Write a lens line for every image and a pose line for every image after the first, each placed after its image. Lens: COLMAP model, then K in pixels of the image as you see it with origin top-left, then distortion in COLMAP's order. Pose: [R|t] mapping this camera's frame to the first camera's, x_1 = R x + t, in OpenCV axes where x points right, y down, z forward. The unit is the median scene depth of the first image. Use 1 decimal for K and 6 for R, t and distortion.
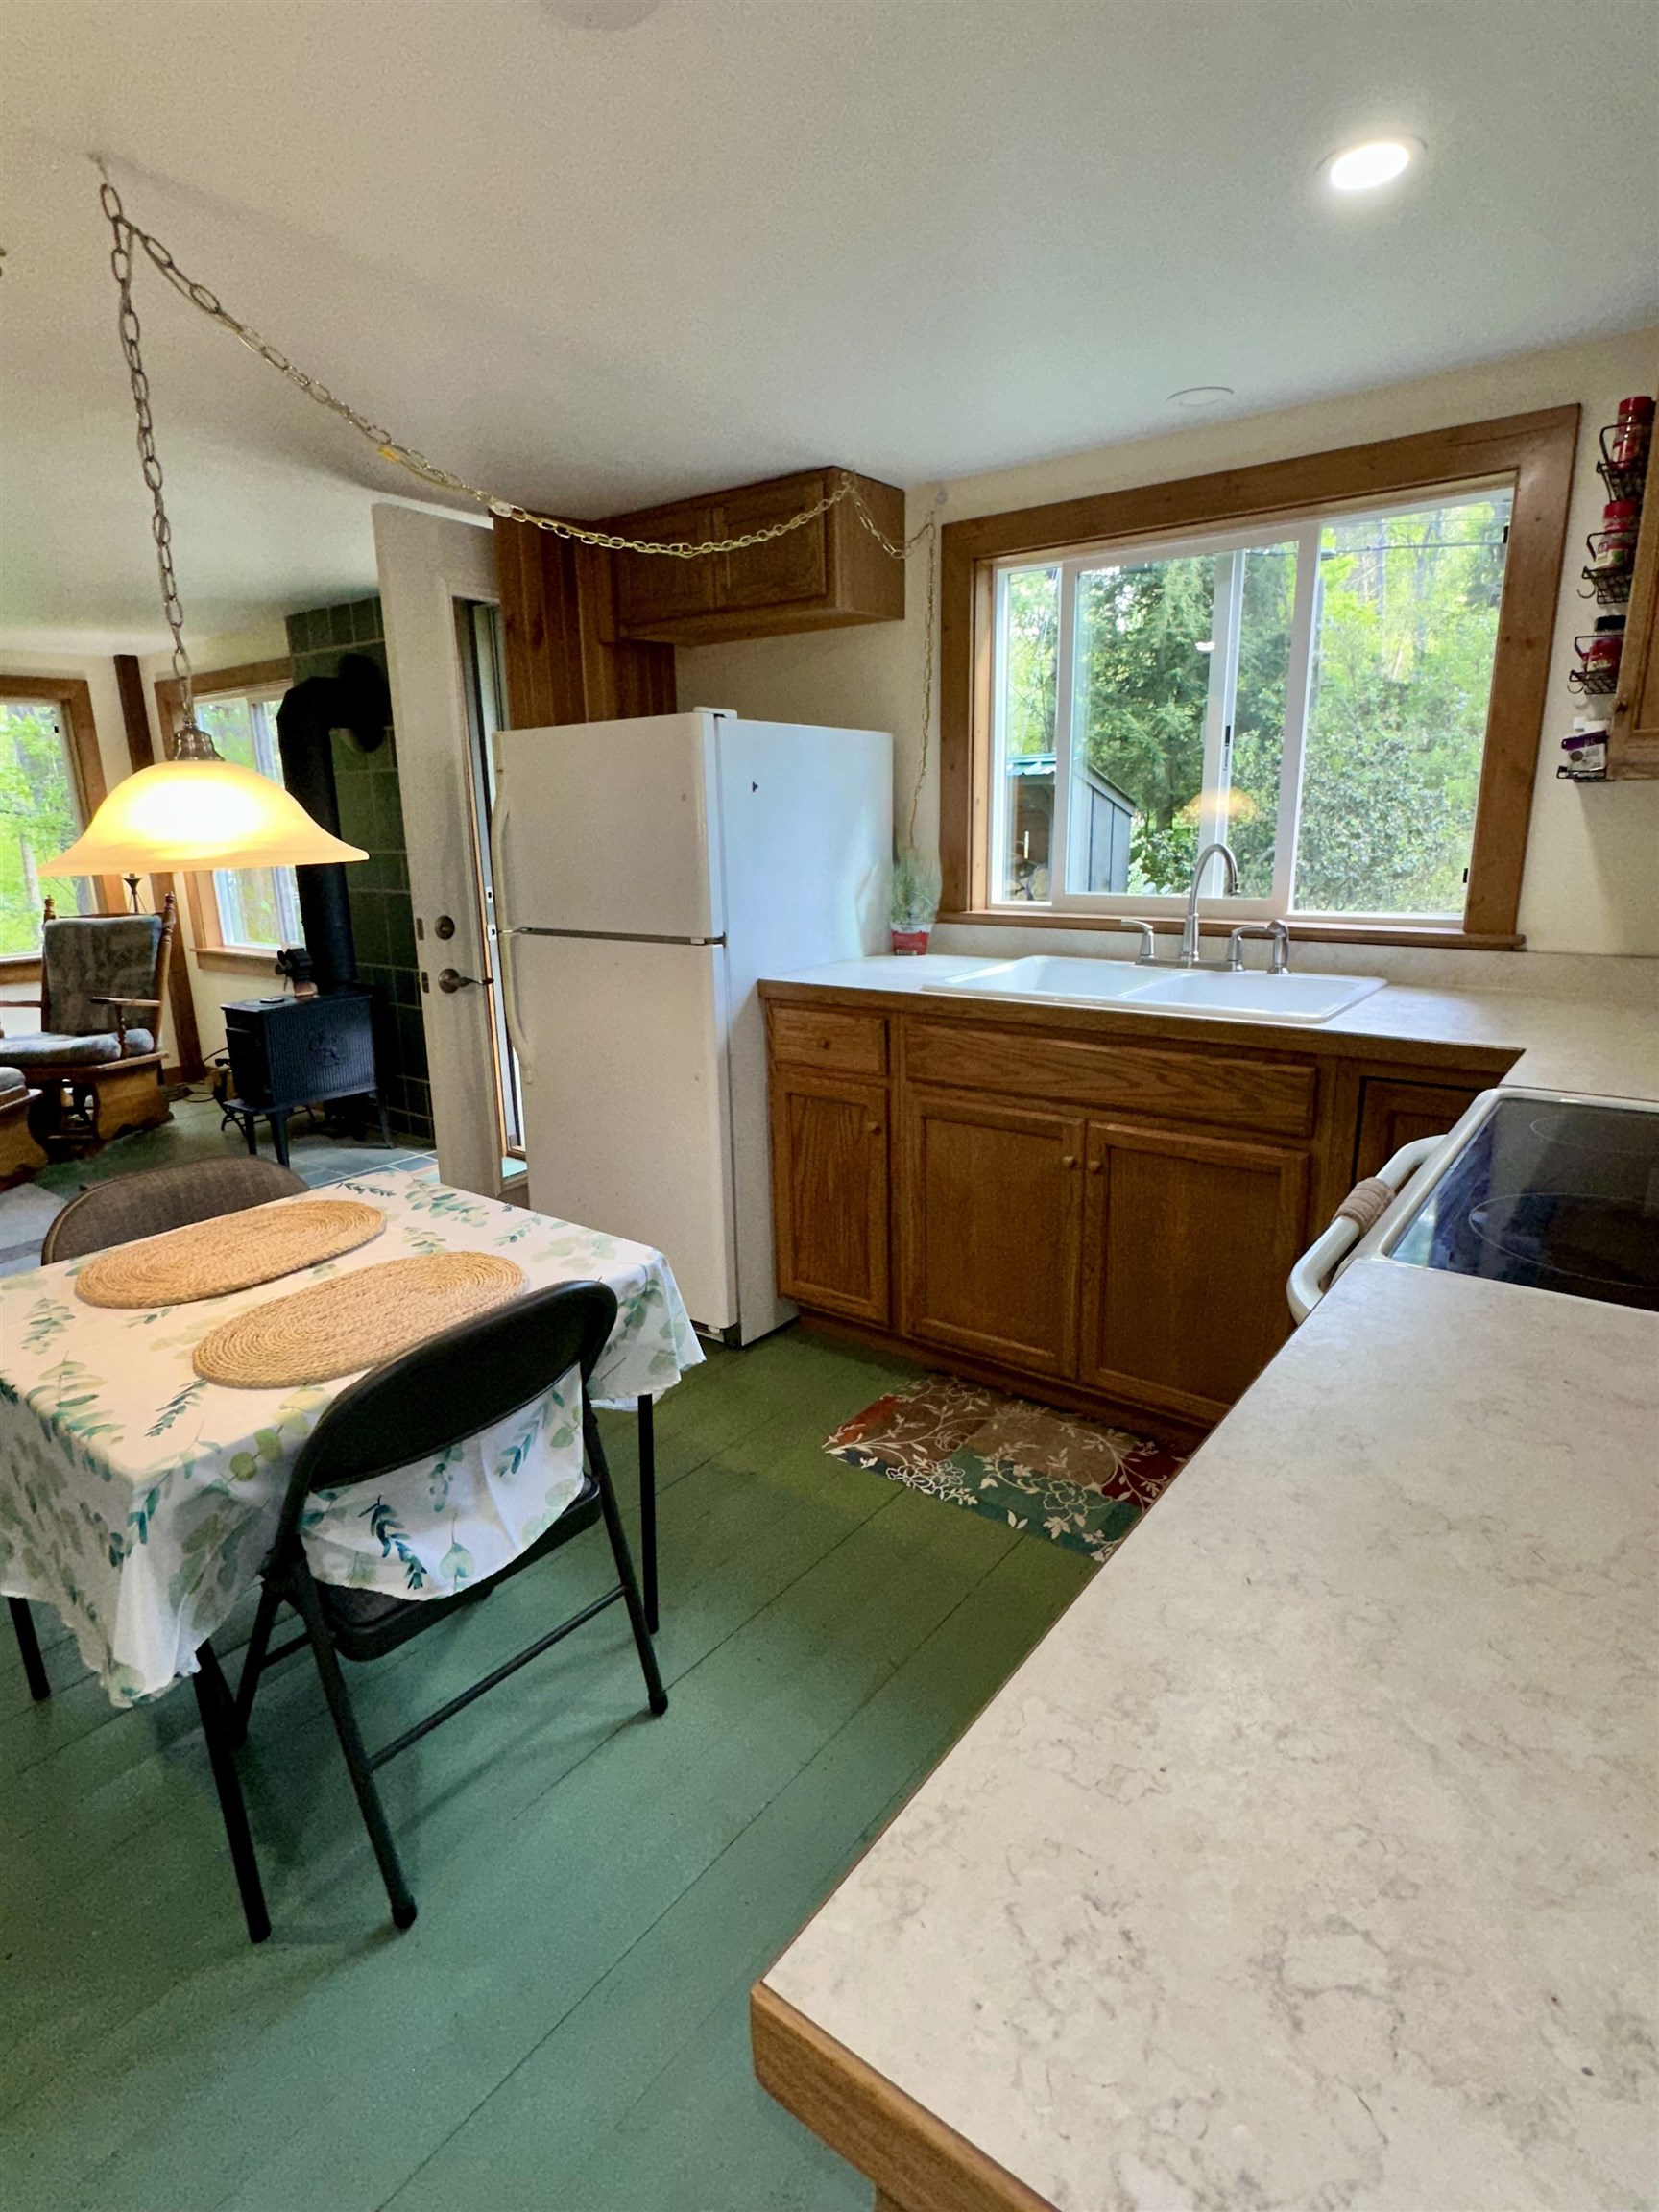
lens RADIAL K [[1147.1, 0, 836.5], [0, 1147.1, 1113.0], [0, 0, 1]] dist [0.000181, -0.000229]
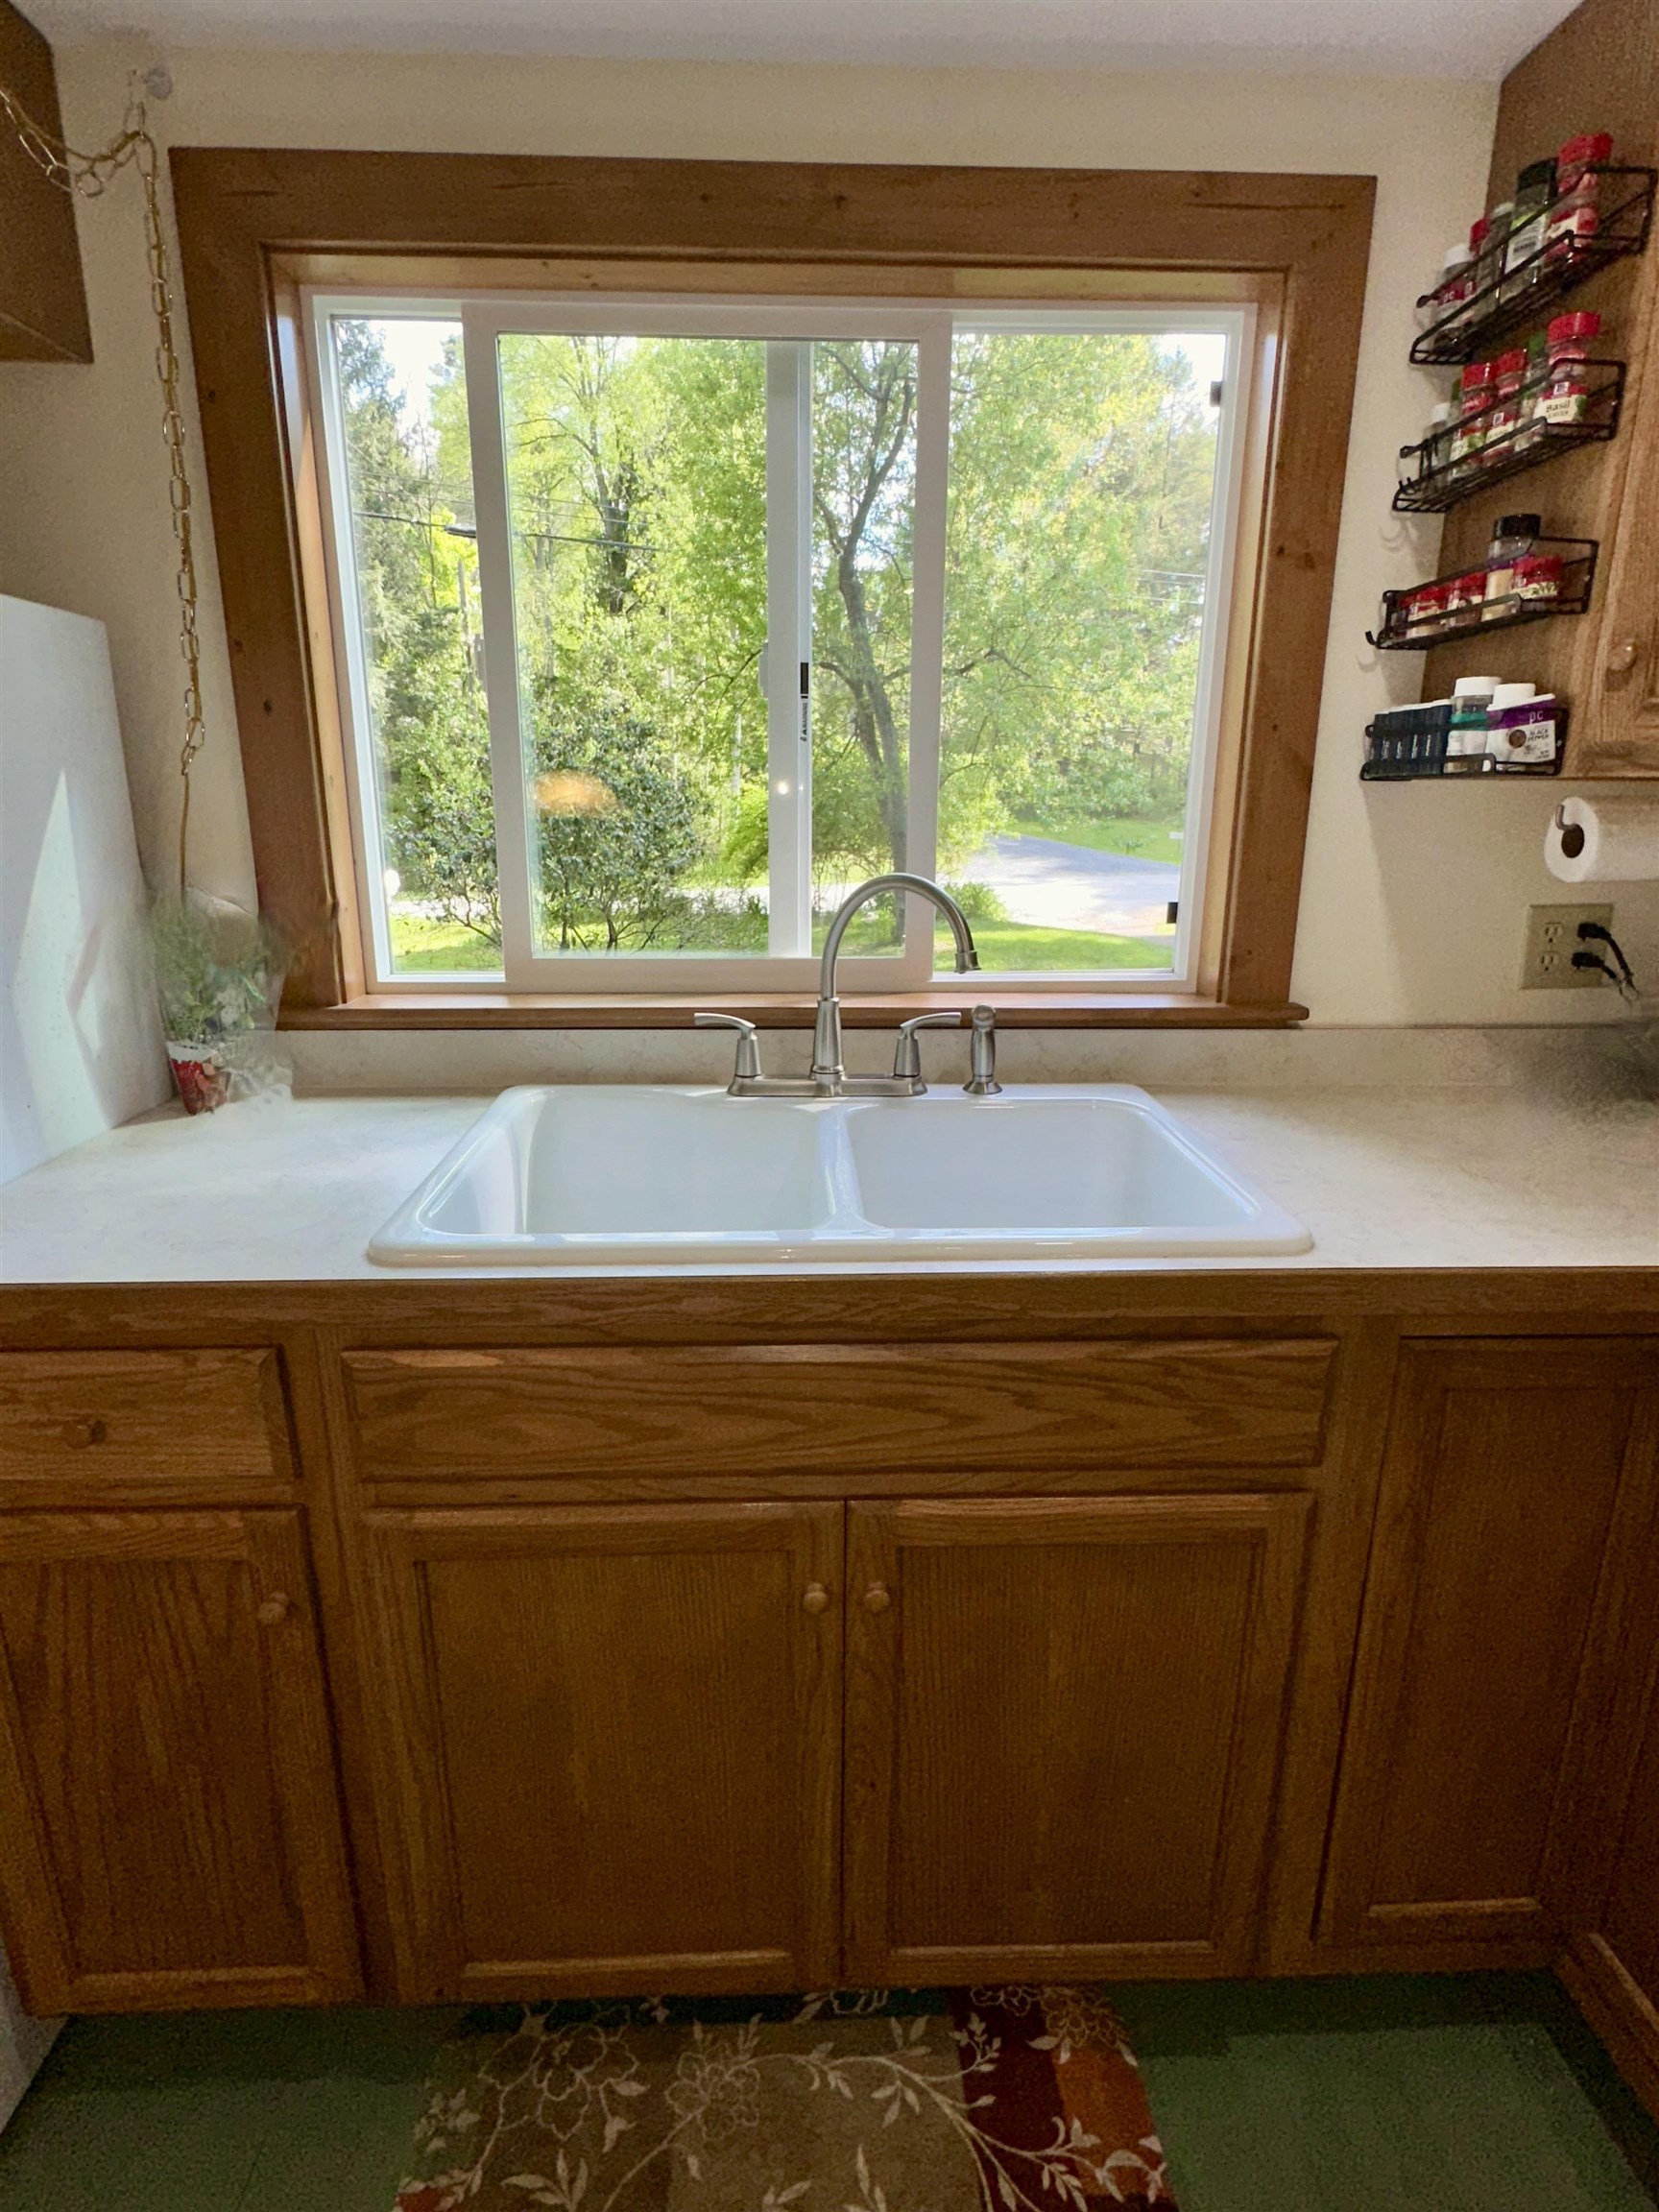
lens RADIAL K [[1147.1, 0, 825.1], [0, 1147.1, 1104.0], [0, 0, 1]] dist [0.000181, -0.000229]
pose [[0.778298, -0.144291, 0.611091, -0.038224], [0.140675, 0.988568, 0.054254, -0.161192], [-0.611933, 0.043740, 0.789699, 0.595417]]
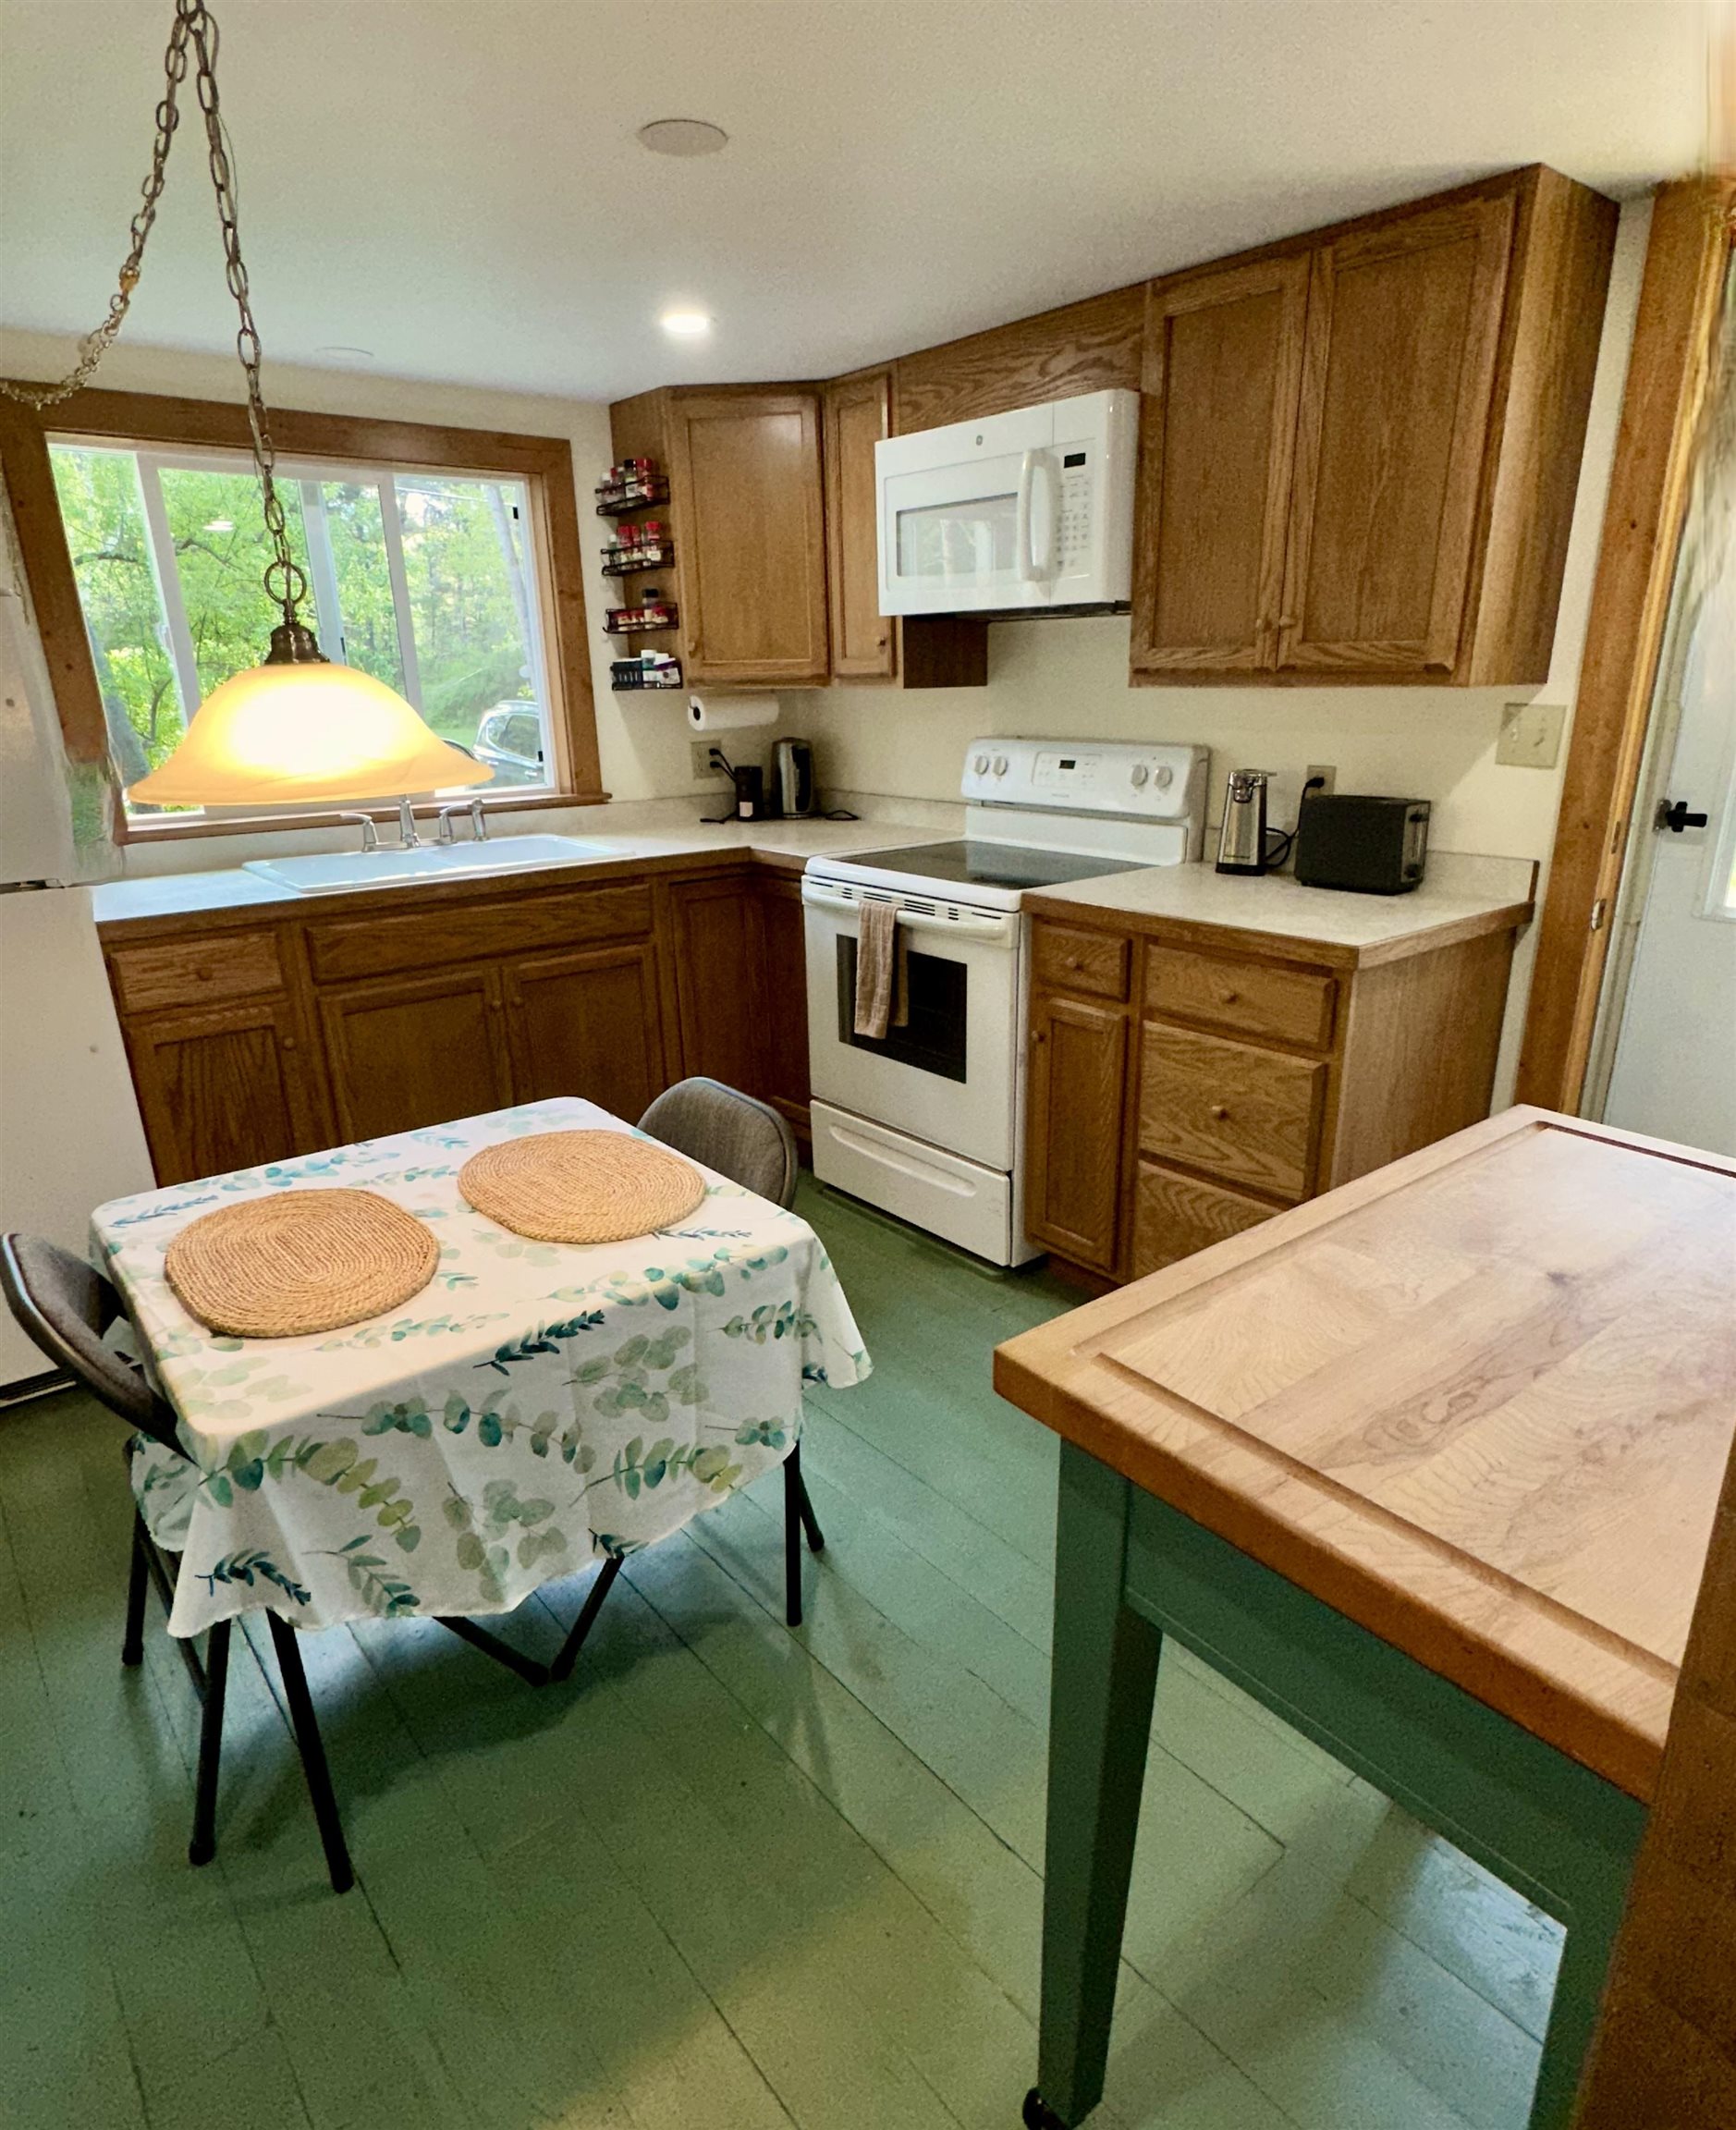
lens RADIAL K [[1227.1, 0, 879.0], [0, 1227.1, 1100.0], [0, 0, 1]] dist [-0.004738, -0.000008]
pose [[0.239782, -0.303523, 0.922160, -0.871083], [0.260255, 0.935200, 0.240143, -0.065723], [-0.935292, 0.182415, 0.303237, 0.229046]]
